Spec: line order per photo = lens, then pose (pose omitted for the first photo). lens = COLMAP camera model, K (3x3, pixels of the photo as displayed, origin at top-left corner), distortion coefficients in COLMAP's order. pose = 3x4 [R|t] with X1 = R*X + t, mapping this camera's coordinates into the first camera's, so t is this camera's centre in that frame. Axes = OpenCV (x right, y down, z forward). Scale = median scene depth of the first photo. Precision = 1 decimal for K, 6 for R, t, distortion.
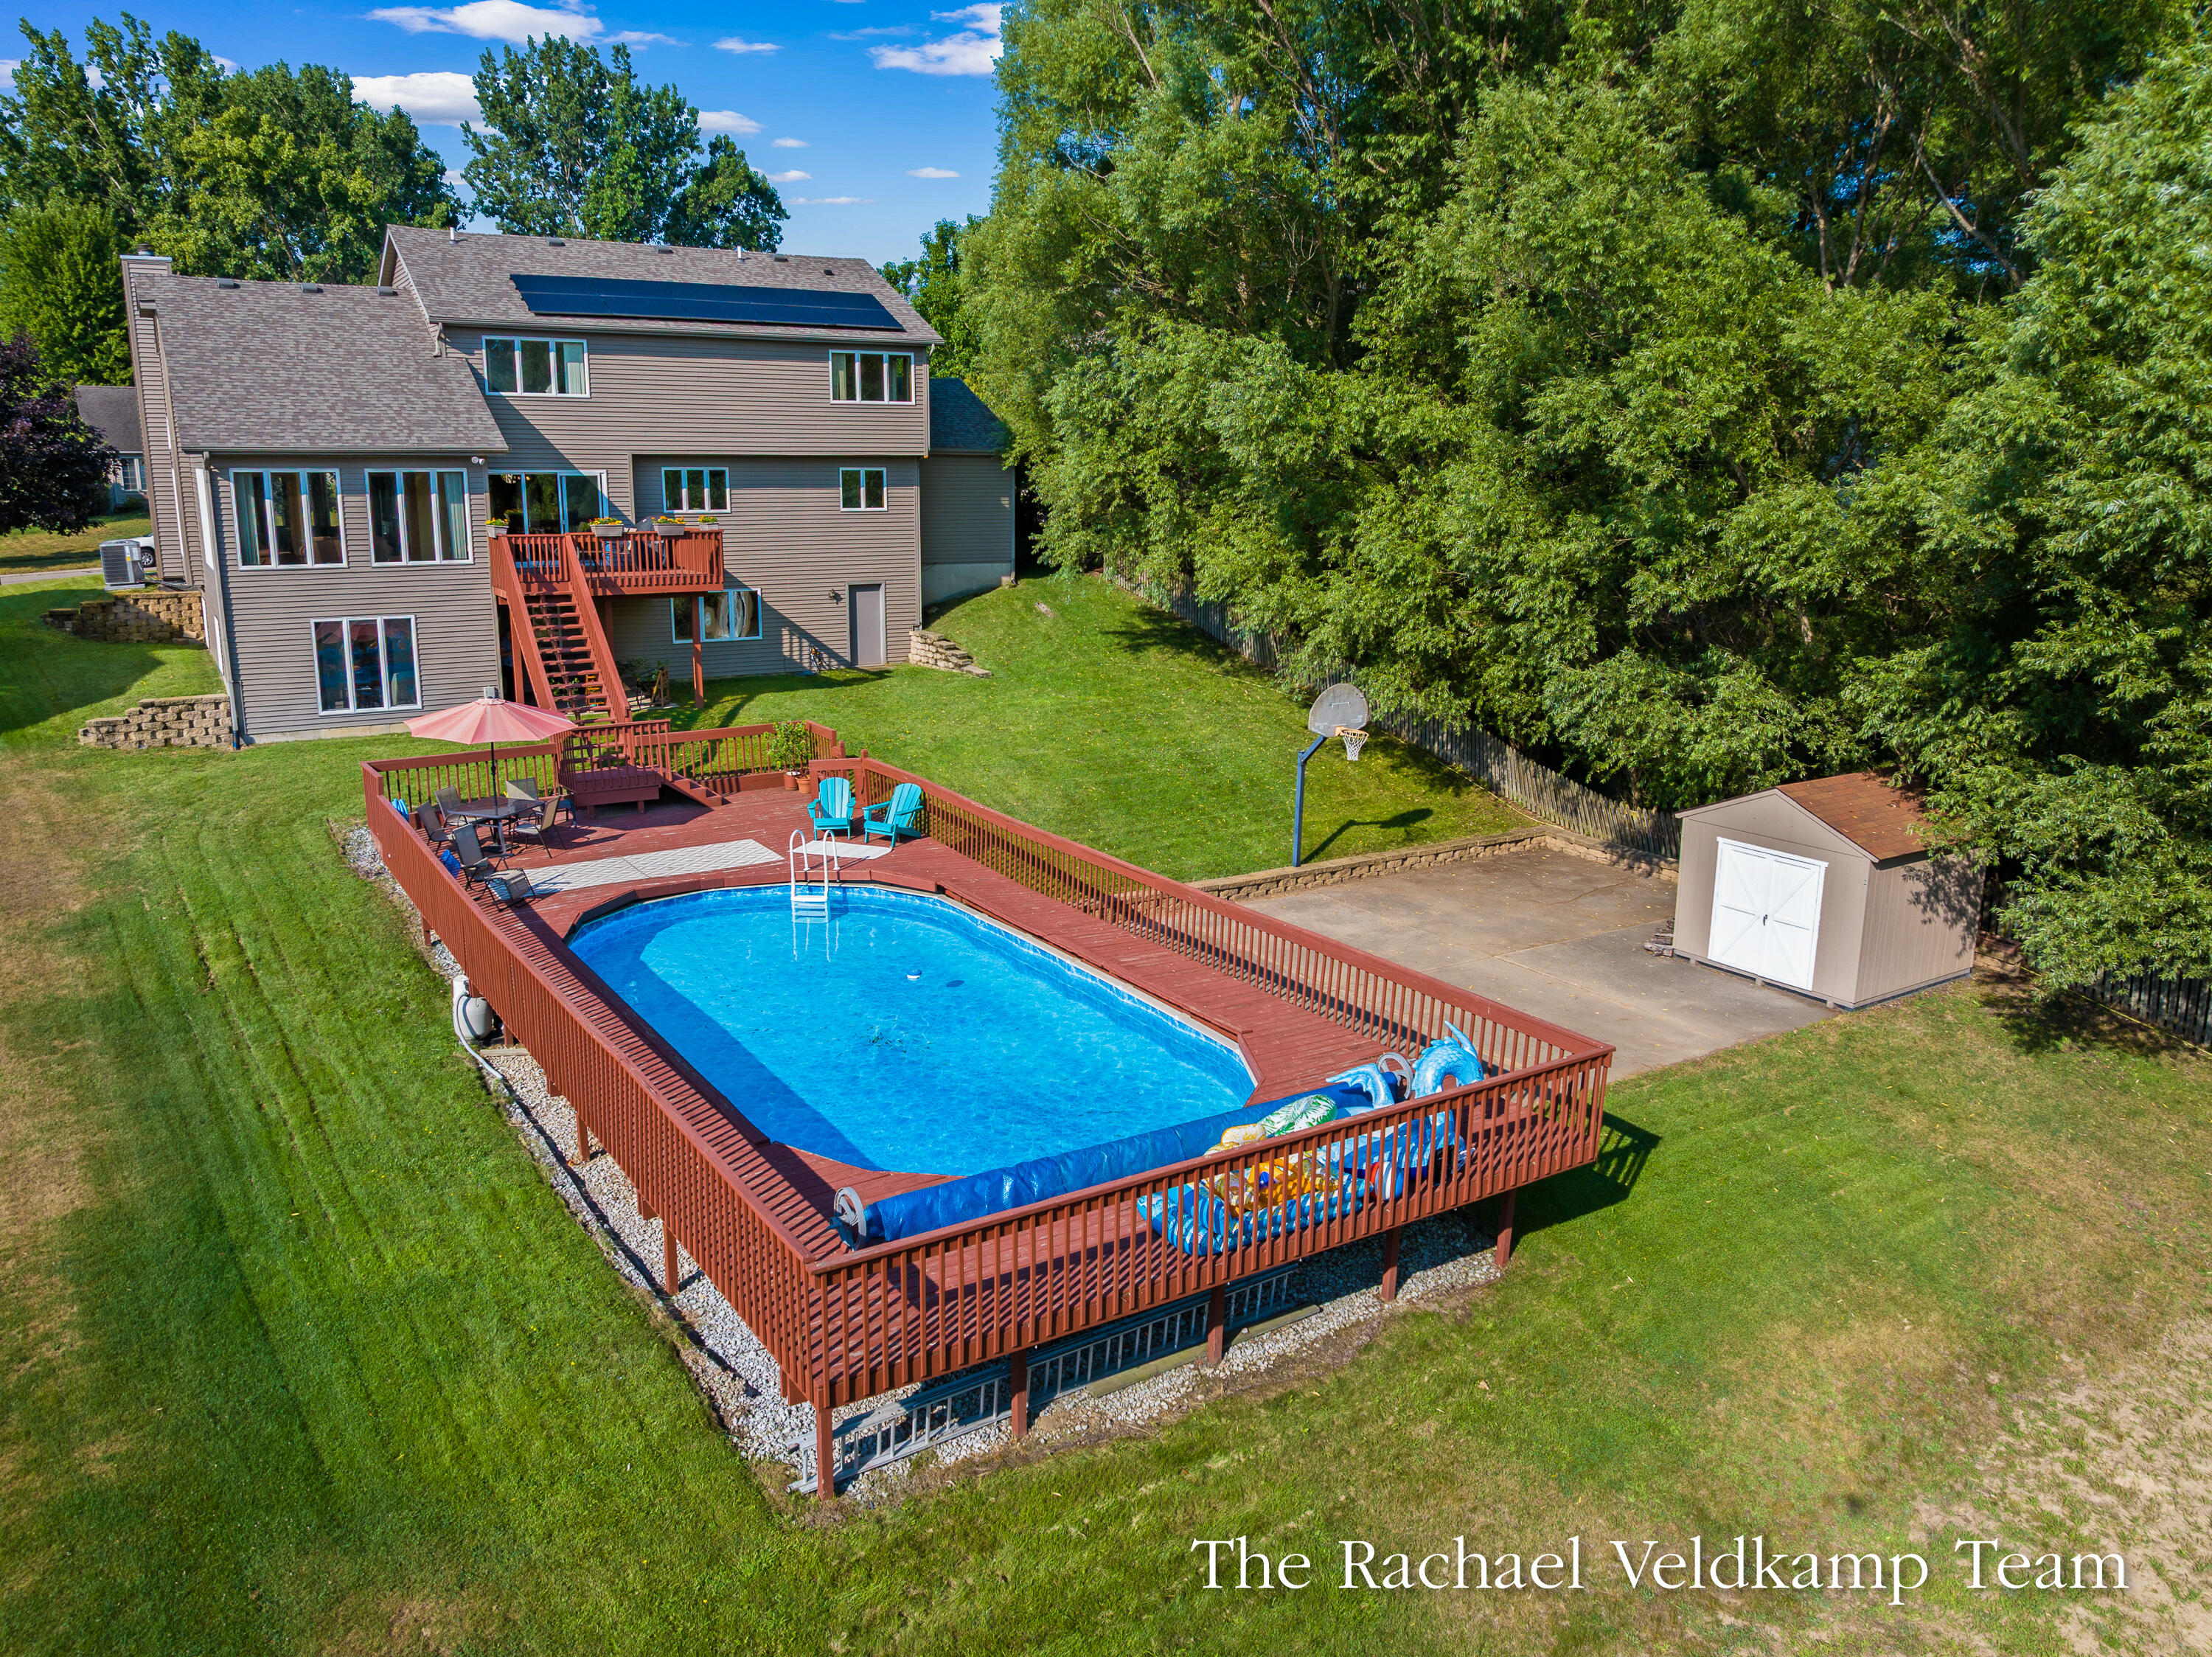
lens RADIAL K [[1582.1, 0, 1114.9], [0, 1582.1, 835.2], [0, 0, 1]] dist [-0.050833, 0.028647]
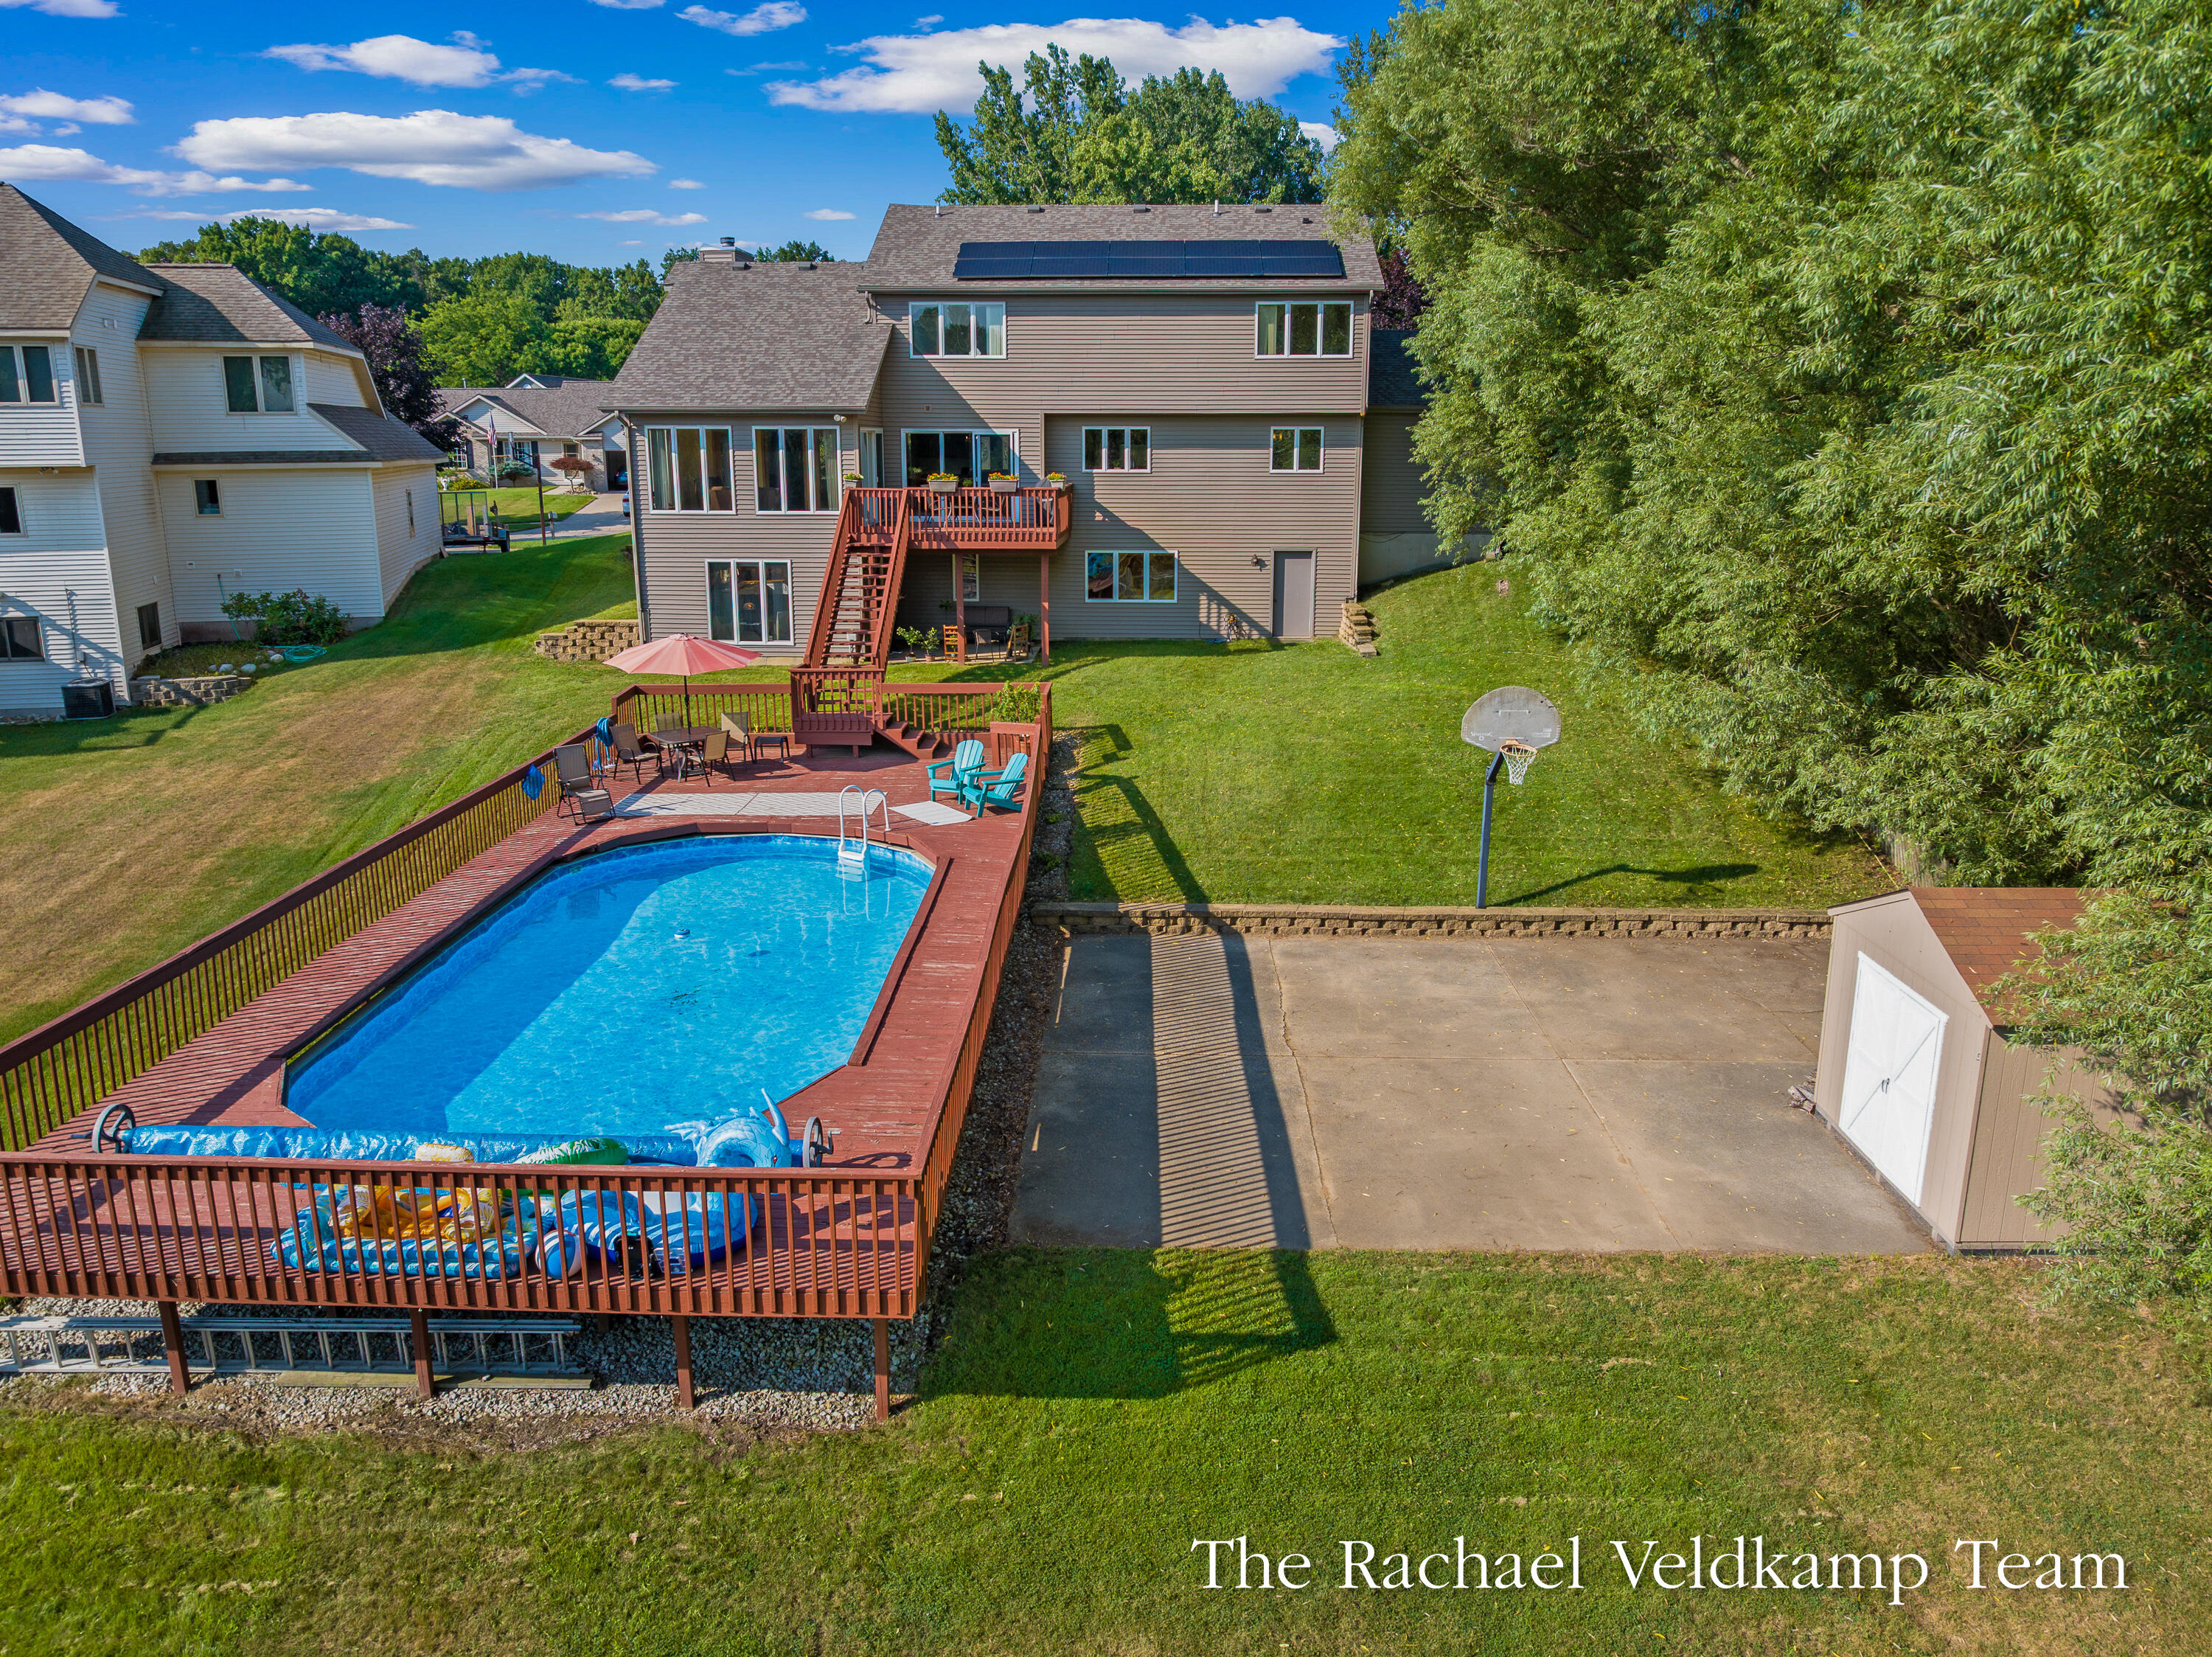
lens RADIAL K [[1582.1, 0, 1115.5], [0, 1582.1, 824.7], [0, 0, 1]] dist [-0.050833, 0.028647]
pose [[0.831133, 0.127373, -0.541289, 0.326400], [-0.122893, 0.991417, 0.044596, -0.029907], [0.542324, 0.029455, 0.839653, 0.179293]]
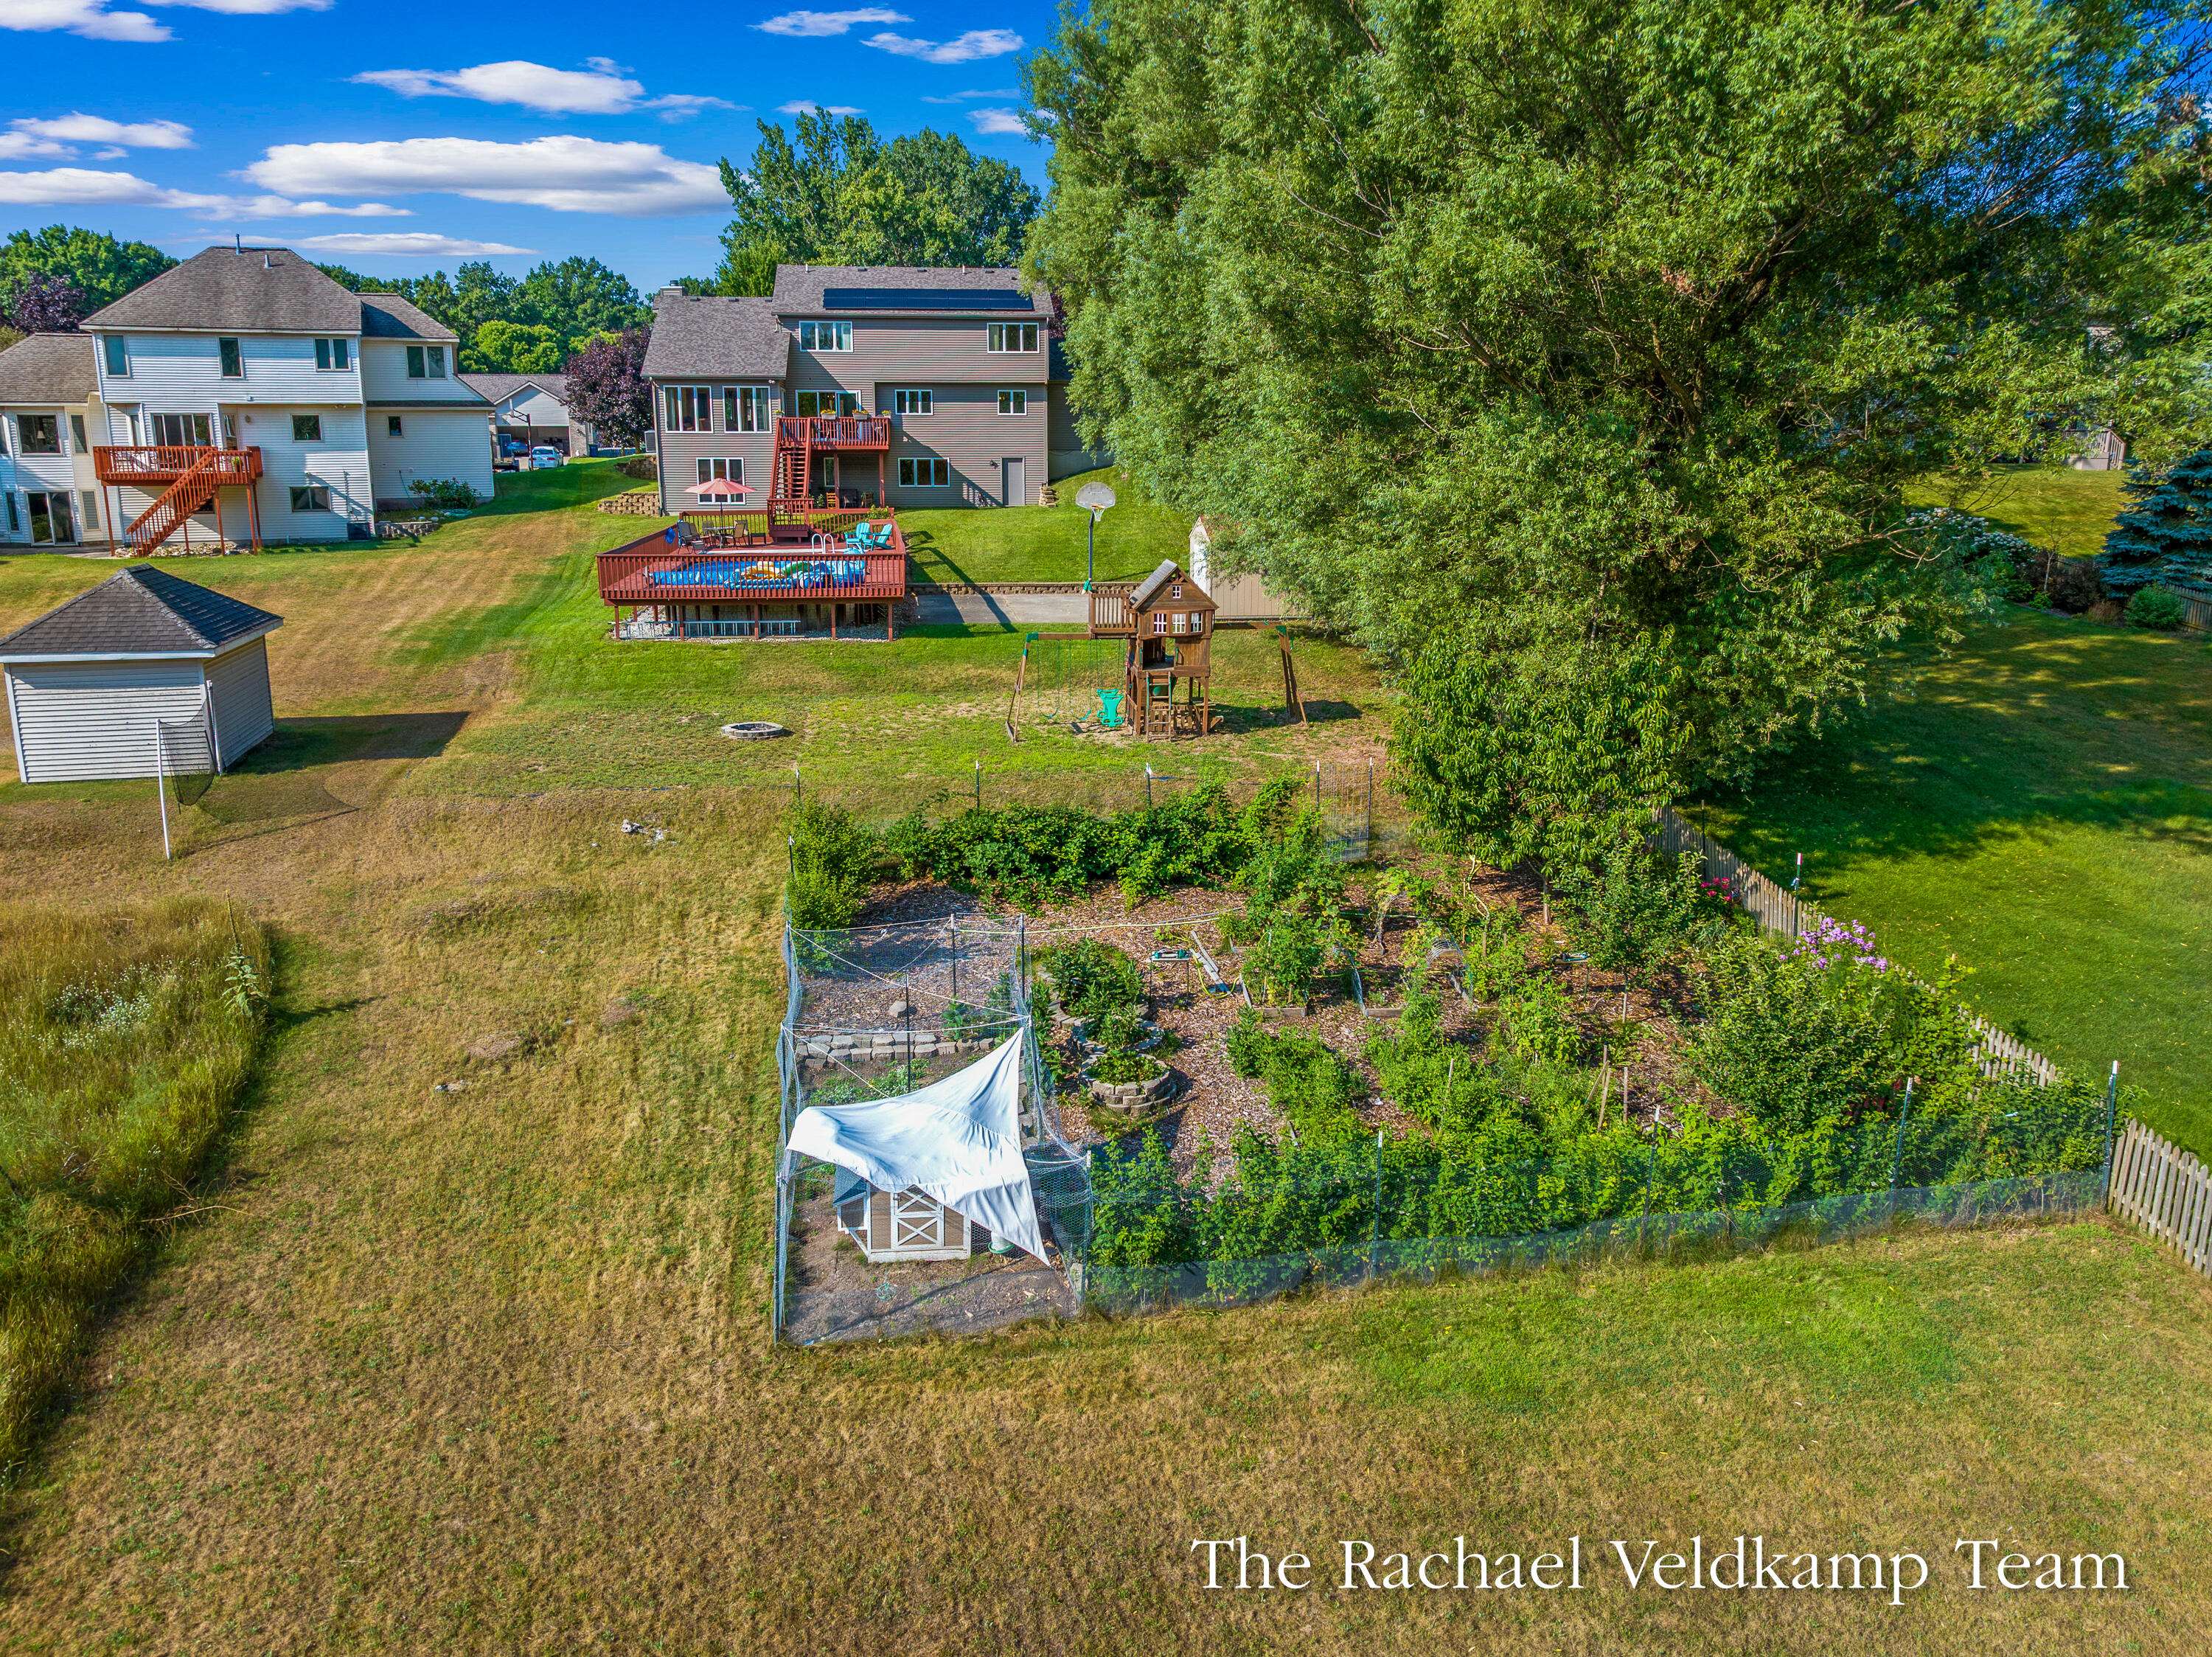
lens RADIAL K [[1582.1, 0, 1109.2], [0, 1582.1, 827.6], [0, 0, 1]] dist [-0.050833, 0.028647]
pose [[0.907602, 0.094431, -0.409074, 0.787433], [-0.092666, 0.995404, 0.024184, 0.222039], [0.409477, 0.015957, 0.912181, -0.608676]]
